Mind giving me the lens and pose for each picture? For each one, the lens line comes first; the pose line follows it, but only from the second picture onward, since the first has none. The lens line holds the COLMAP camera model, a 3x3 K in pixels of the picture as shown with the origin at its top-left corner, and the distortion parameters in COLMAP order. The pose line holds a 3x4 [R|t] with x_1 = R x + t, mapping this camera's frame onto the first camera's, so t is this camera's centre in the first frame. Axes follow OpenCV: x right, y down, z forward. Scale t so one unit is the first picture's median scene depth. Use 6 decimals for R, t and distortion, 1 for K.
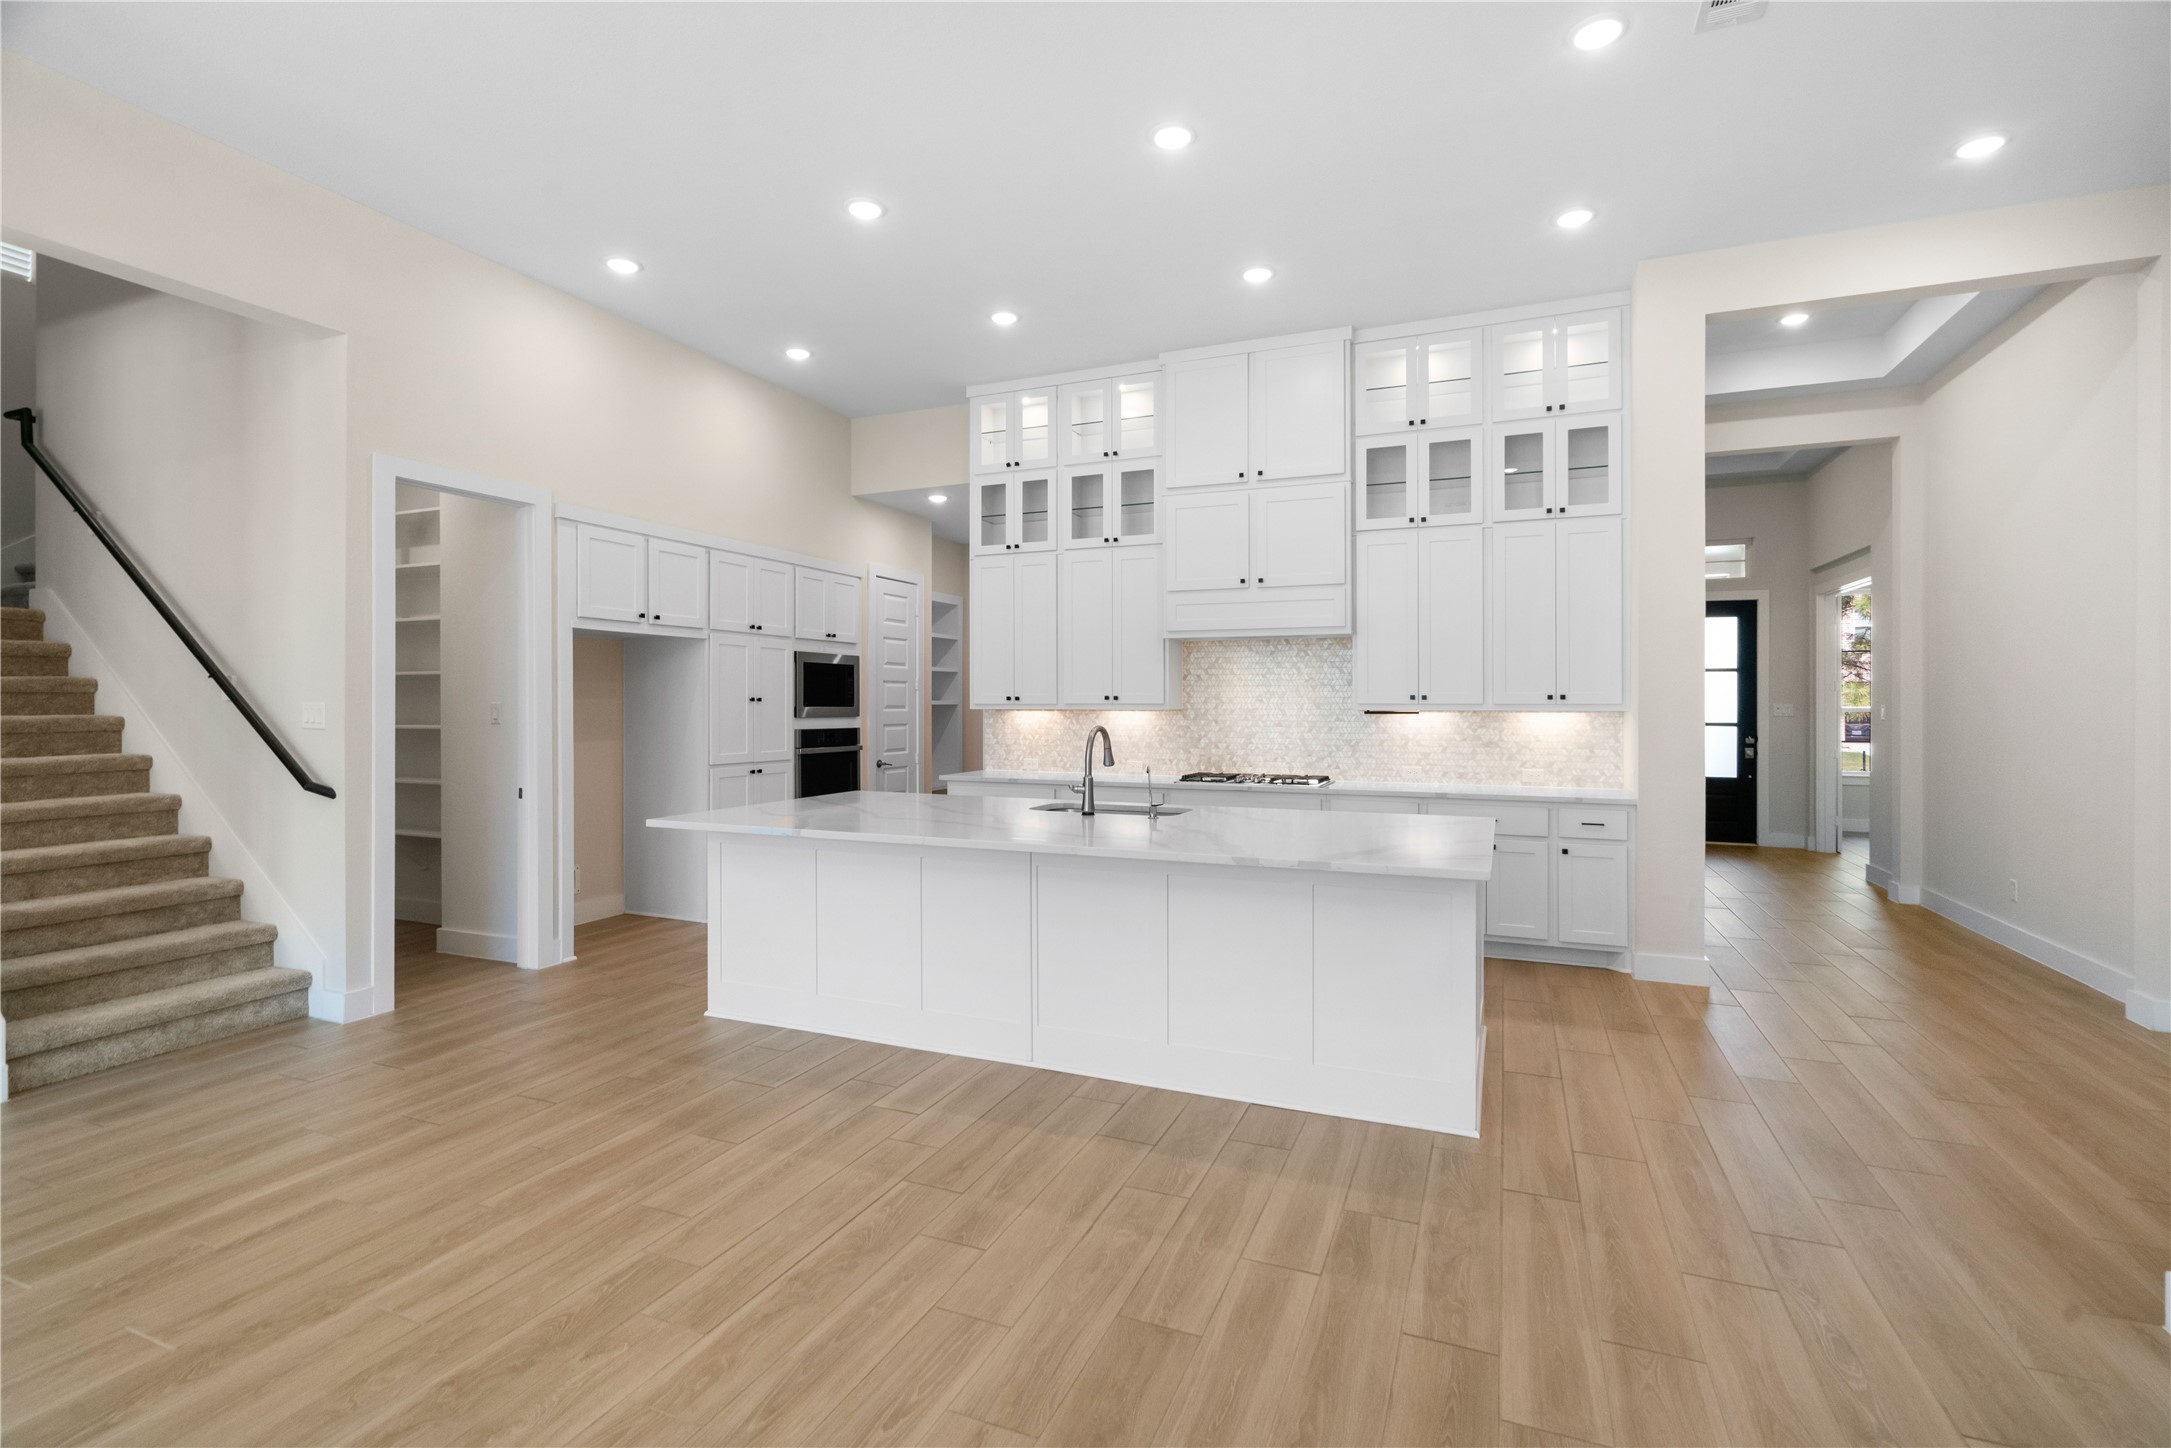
lens RADIAL K [[997.1, 0, 1086.3], [0, 997.1, 691.9], [0, 0, 1]] dist [-0.007568, 0.003753]
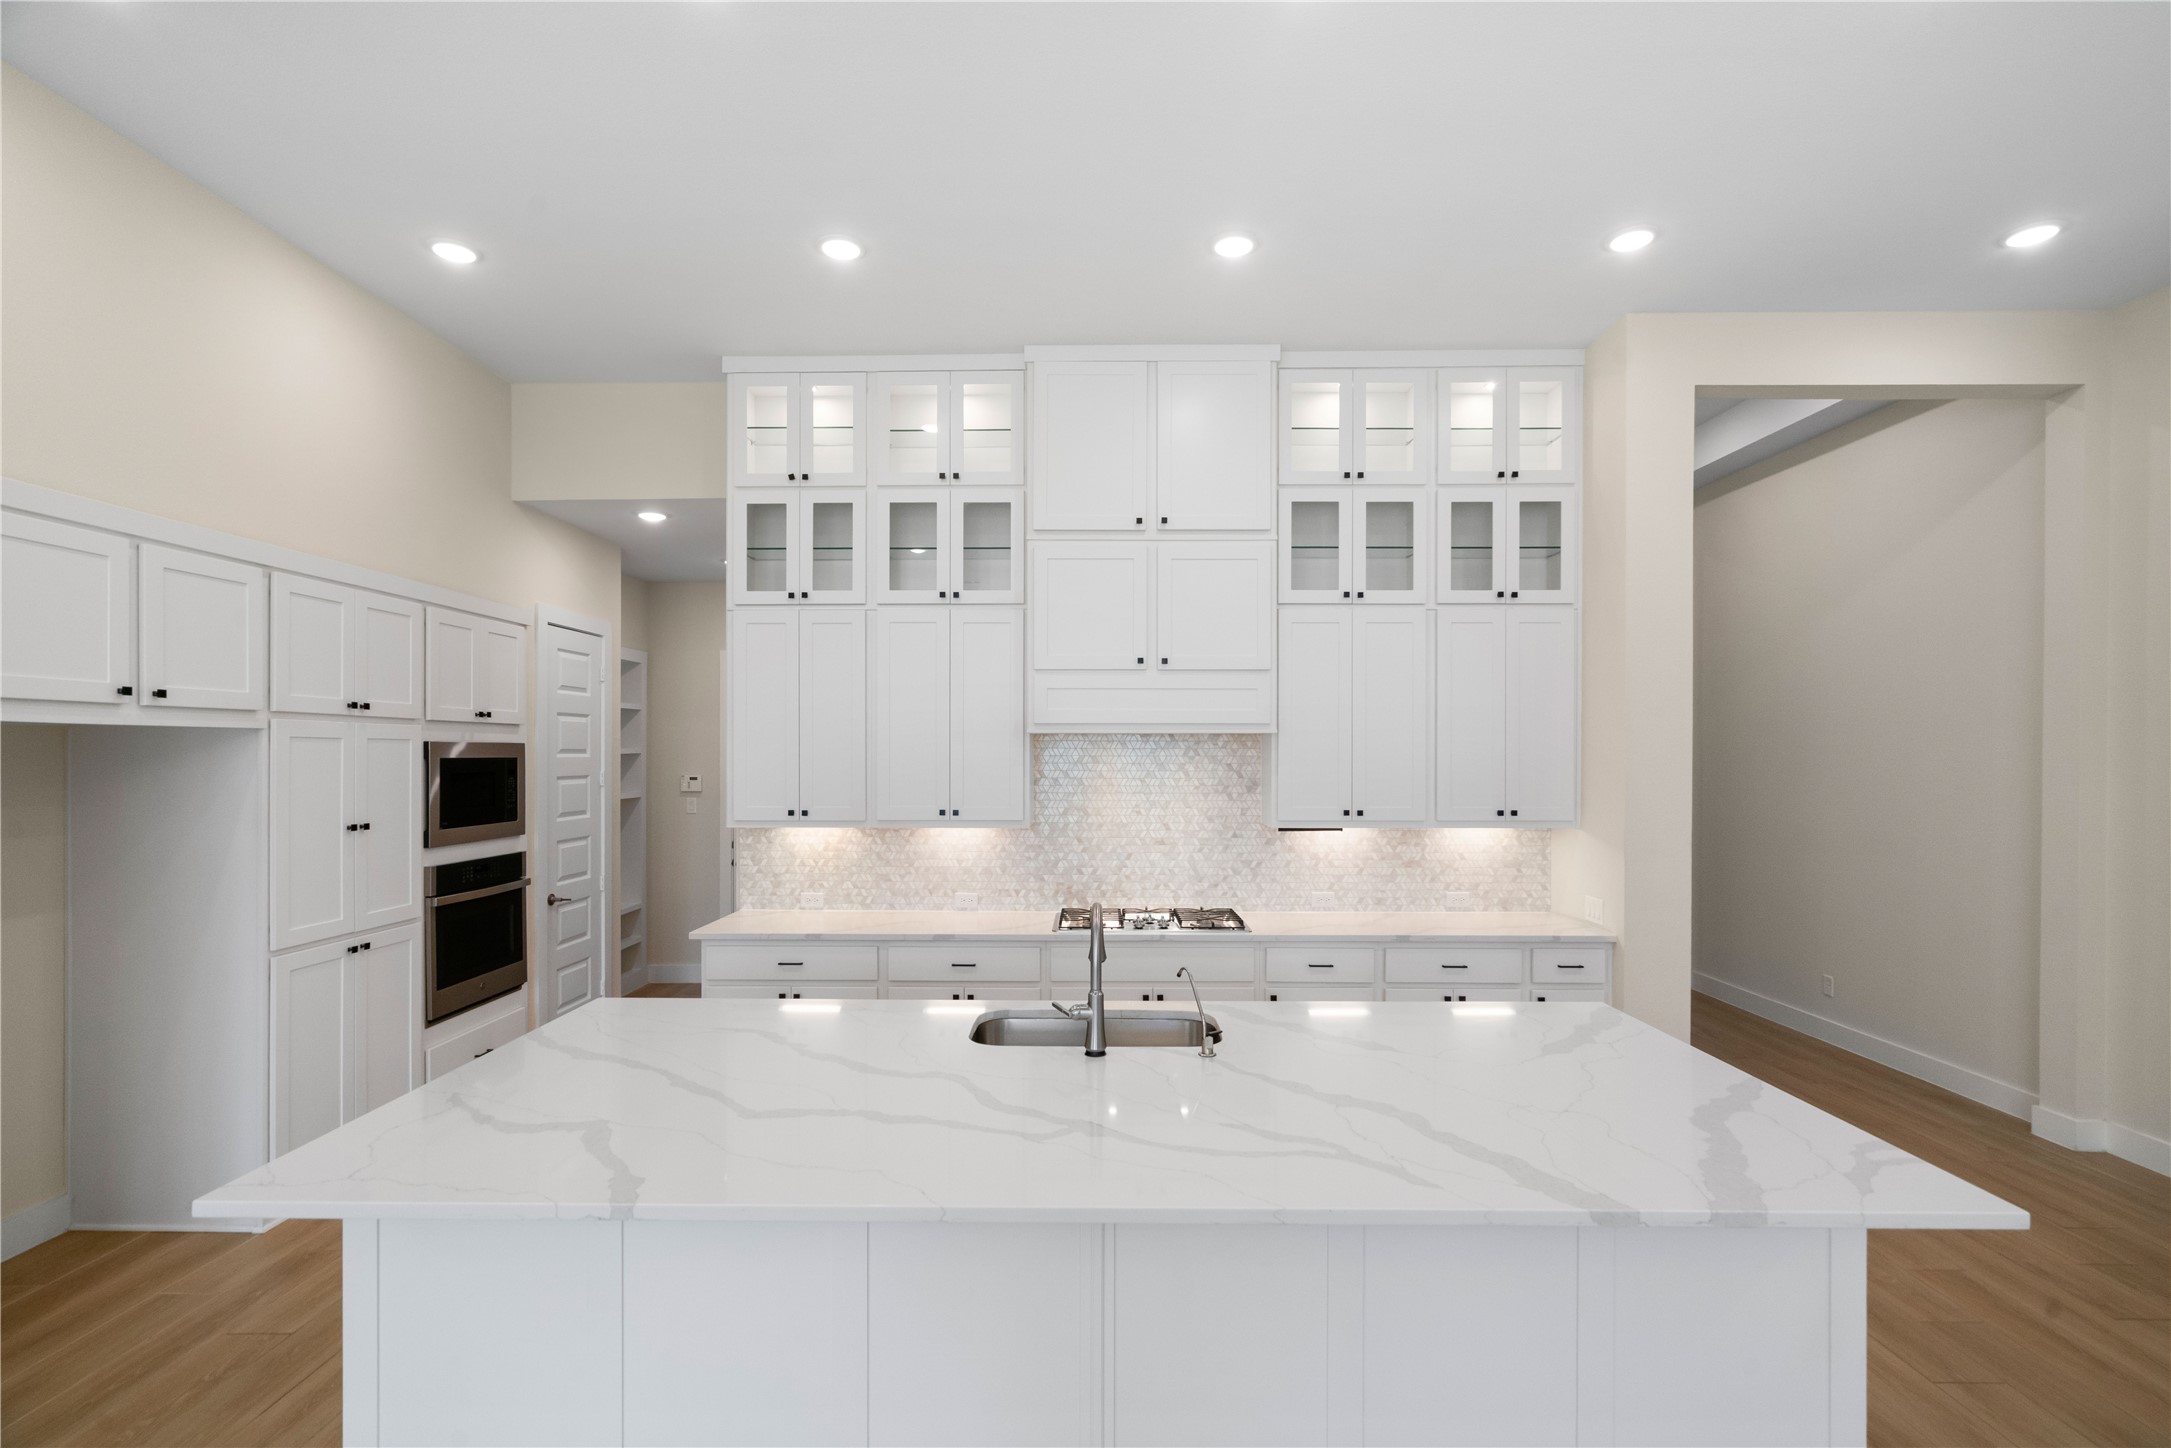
lens RADIAL K [[997.1, 0, 1086.1], [0, 997.1, 749.8], [0, 0, 1]] dist [-0.007568, 0.003753]
pose [[0.925484, 0.000289, 0.378787, -0.168546], [-0.004114, 0.999948, 0.009291, -0.050227], [-0.378764, -0.010157, 0.925437, 0.311145]]
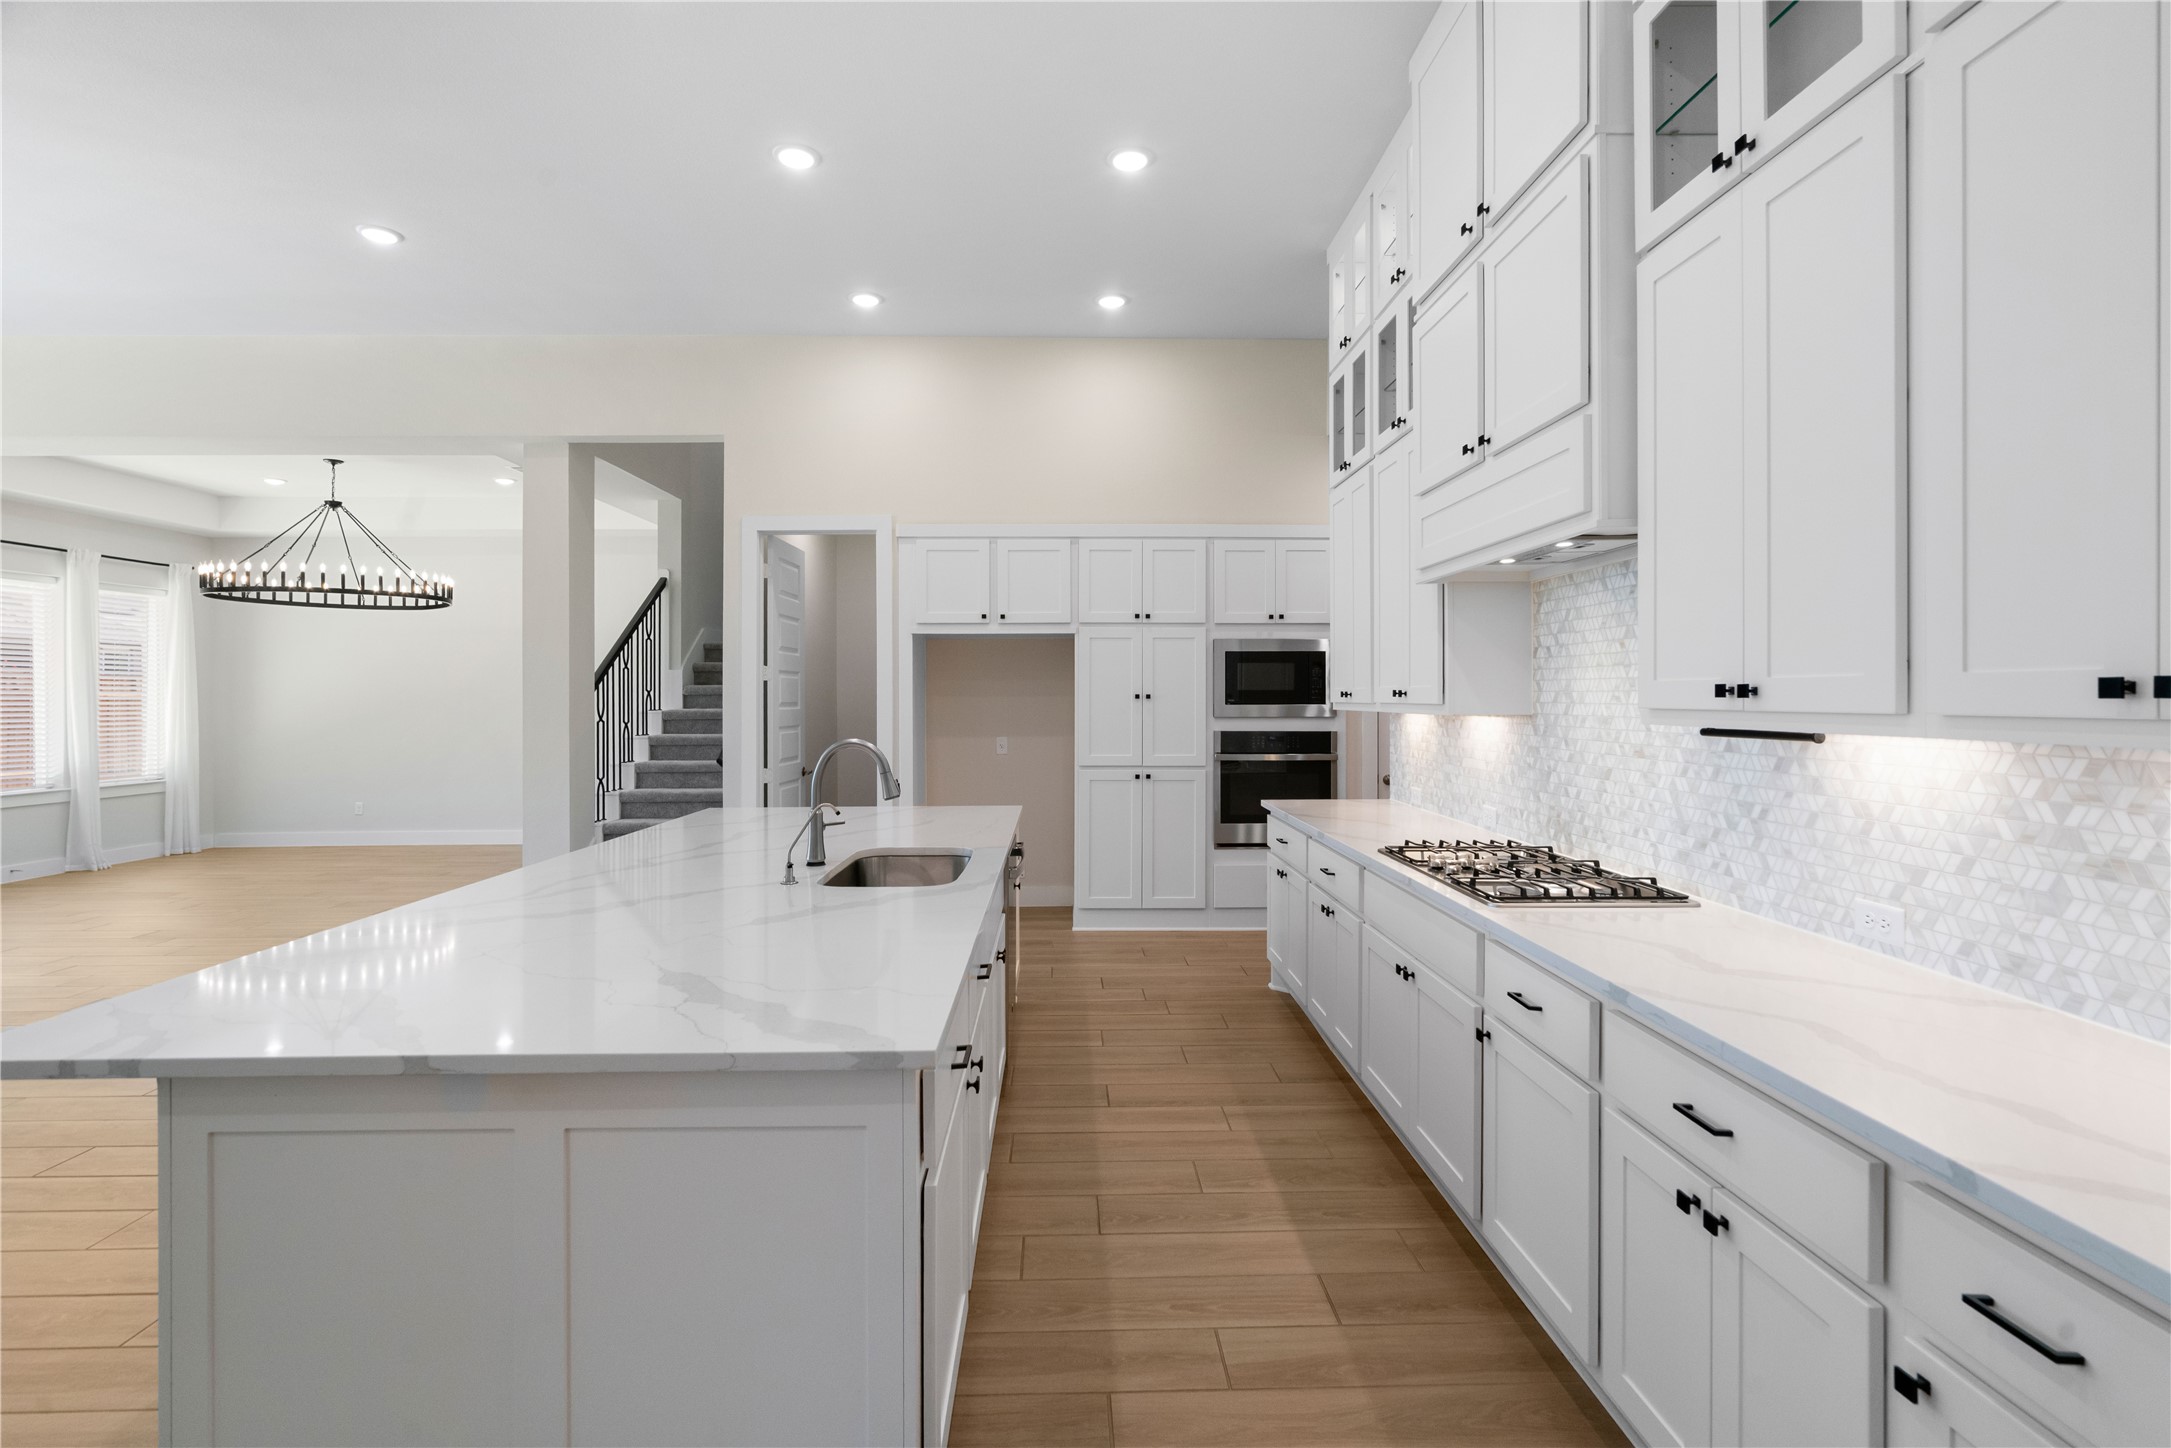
lens RADIAL K [[997.1, 0, 1081.0], [0, 997.1, 693.9], [0, 0, 1]] dist [-0.007568, 0.003753]
pose [[0.409353, -0.003220, -0.912370, 0.515691], [0.012873, 0.999915, 0.002247, 0.002774], [0.912285, -0.012665, 0.409359, 0.632652]]
